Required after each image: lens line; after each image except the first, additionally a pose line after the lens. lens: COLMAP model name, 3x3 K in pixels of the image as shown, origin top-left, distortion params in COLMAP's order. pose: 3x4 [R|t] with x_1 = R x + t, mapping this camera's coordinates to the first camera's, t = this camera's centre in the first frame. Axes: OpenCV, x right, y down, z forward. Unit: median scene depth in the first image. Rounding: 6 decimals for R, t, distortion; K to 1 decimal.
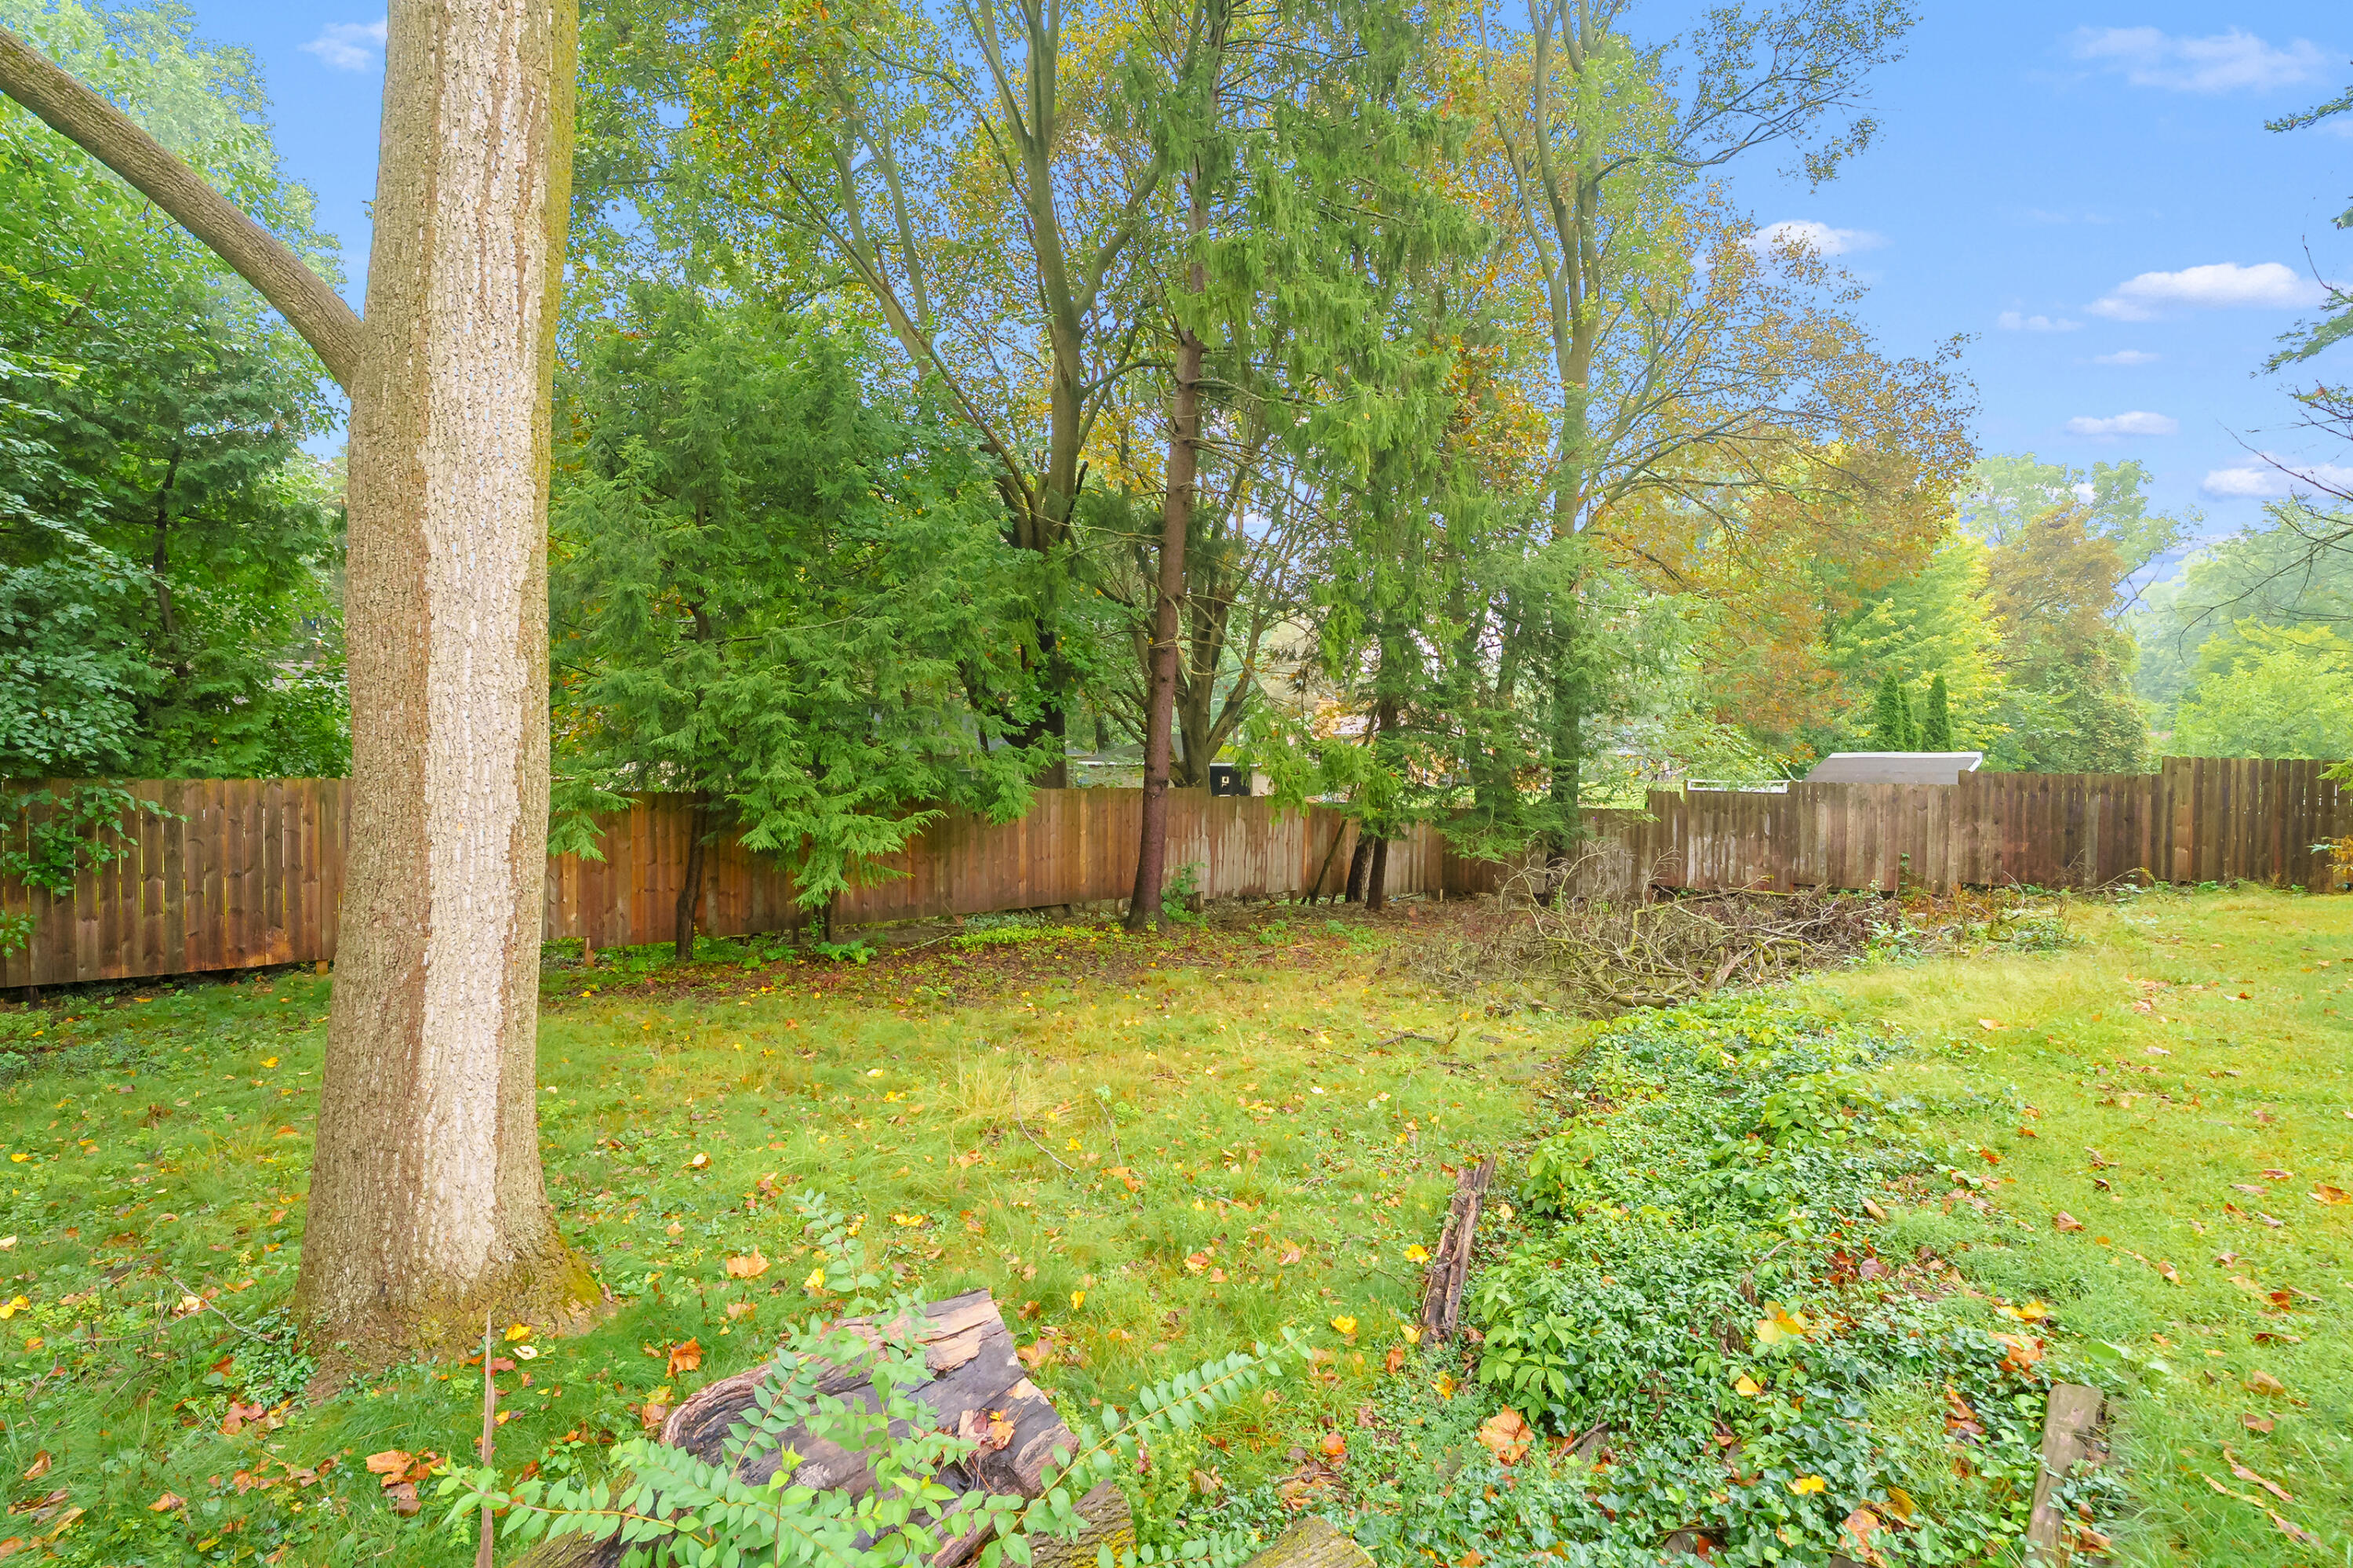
lens RADIAL K [[1100.6, 0, 1195.9], [0, 1100.6, 780.4], [0, 0, 1]] dist [-0.002148, 0.000620]
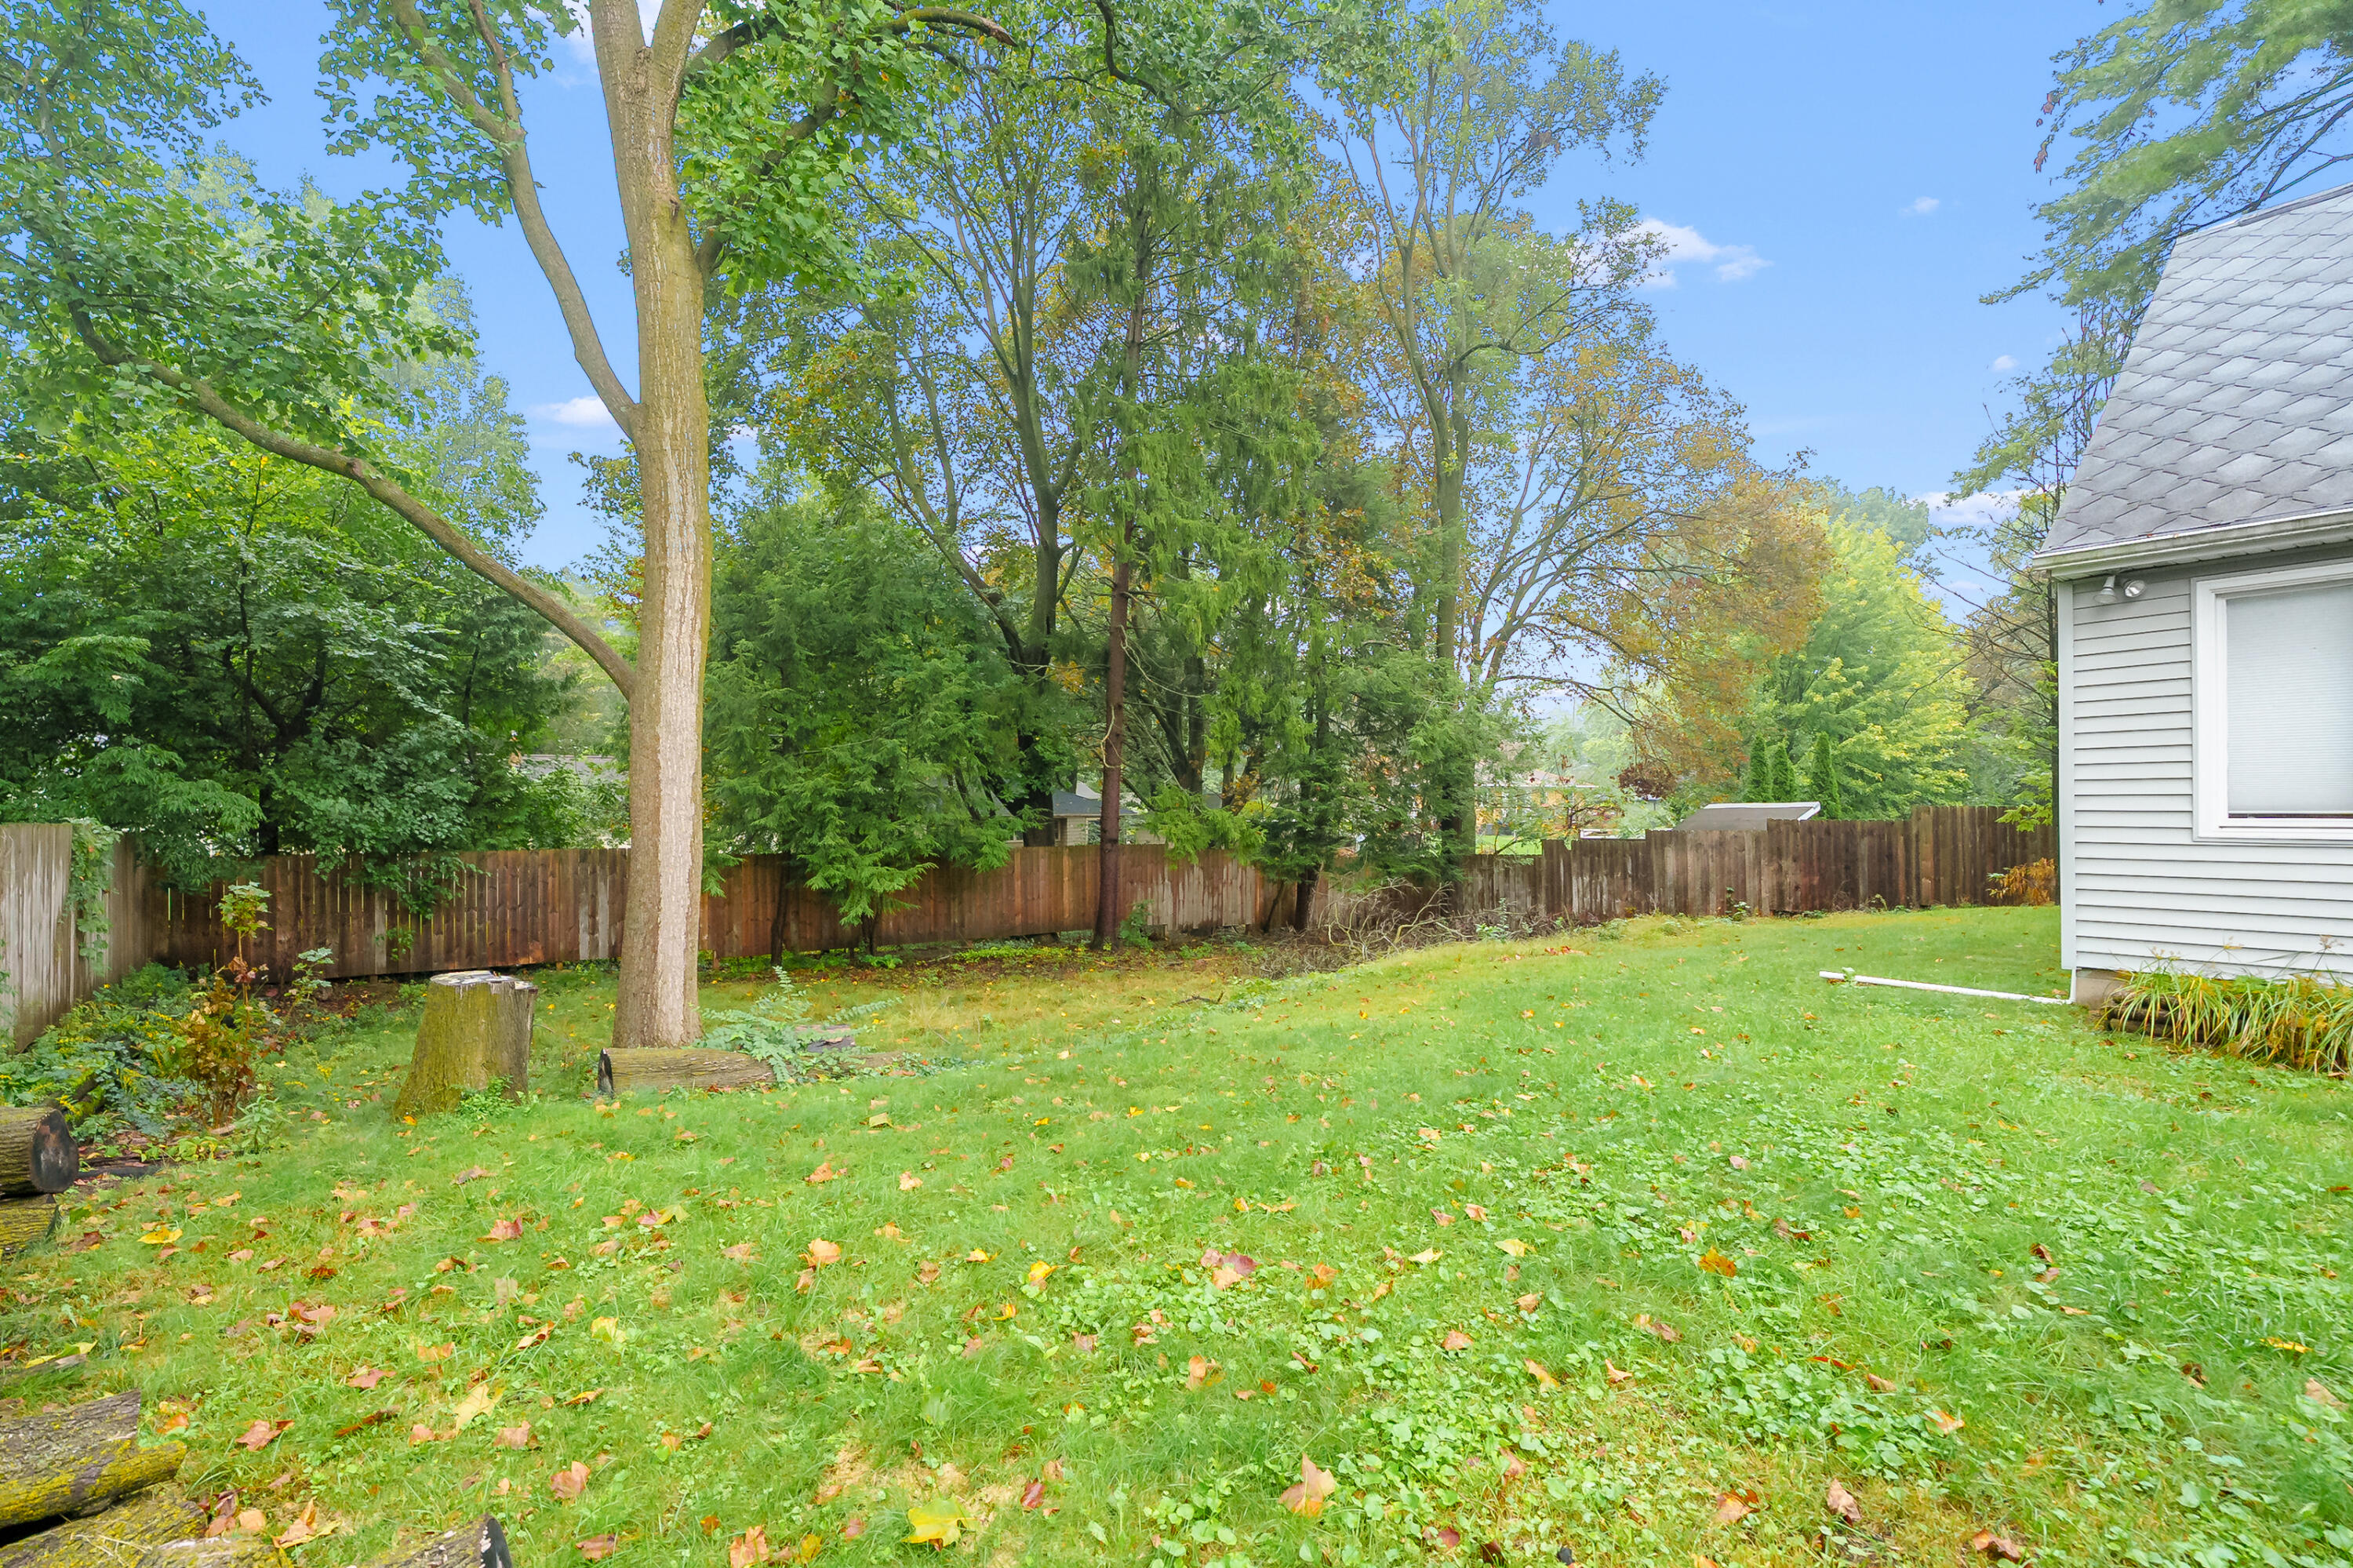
lens RADIAL K [[1100.6, 0, 1158.6], [0, 1100.6, 792.5], [0, 0, 1]] dist [-0.002148, 0.000620]
pose [[0.992616, -0.022803, -0.119133, 0.250471], [0.018316, 0.999086, -0.038619, -0.005505], [0.119904, 0.036152, 0.992127, -0.459393]]
